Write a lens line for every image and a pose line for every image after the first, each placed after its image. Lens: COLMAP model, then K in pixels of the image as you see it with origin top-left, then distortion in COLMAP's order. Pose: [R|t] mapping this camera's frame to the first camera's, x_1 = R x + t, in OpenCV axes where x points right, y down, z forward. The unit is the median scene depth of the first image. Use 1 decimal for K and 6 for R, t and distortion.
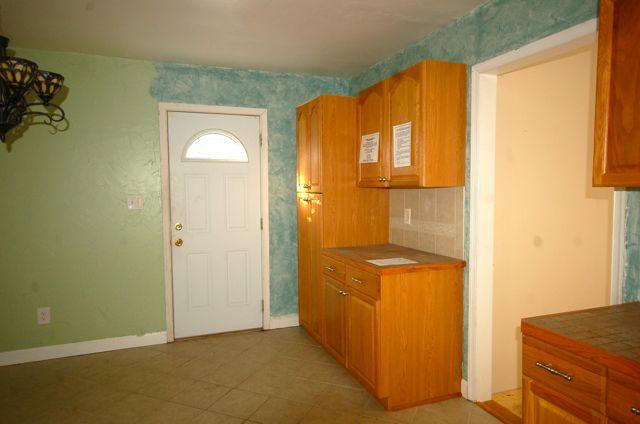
lens RADIAL K [[421.6, 0, 320.0], [0, 421.6, 212.0], [0, 0, 1]] dist [-0.000091, 0.043525]
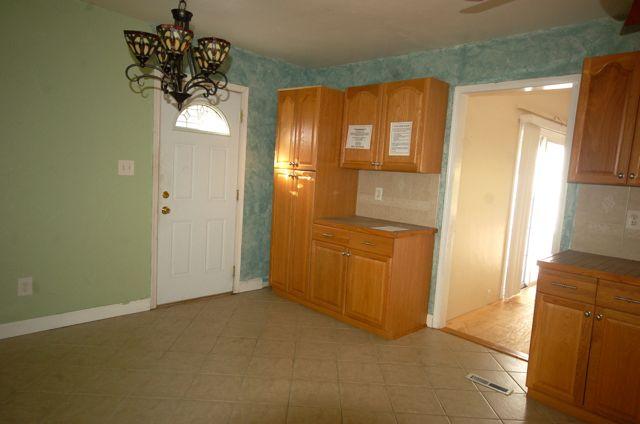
lens RADIAL K [[421.6, 0, 320.0], [0, 421.6, 212.0], [0, 0, 1]] dist [-0.000091, 0.043525]
pose [[0.912382, 0.024988, 0.408577, -0.441033], [-0.046813, 0.997956, 0.043504, 0.016368], [-0.406655, -0.058819, 0.911686, -0.070101]]
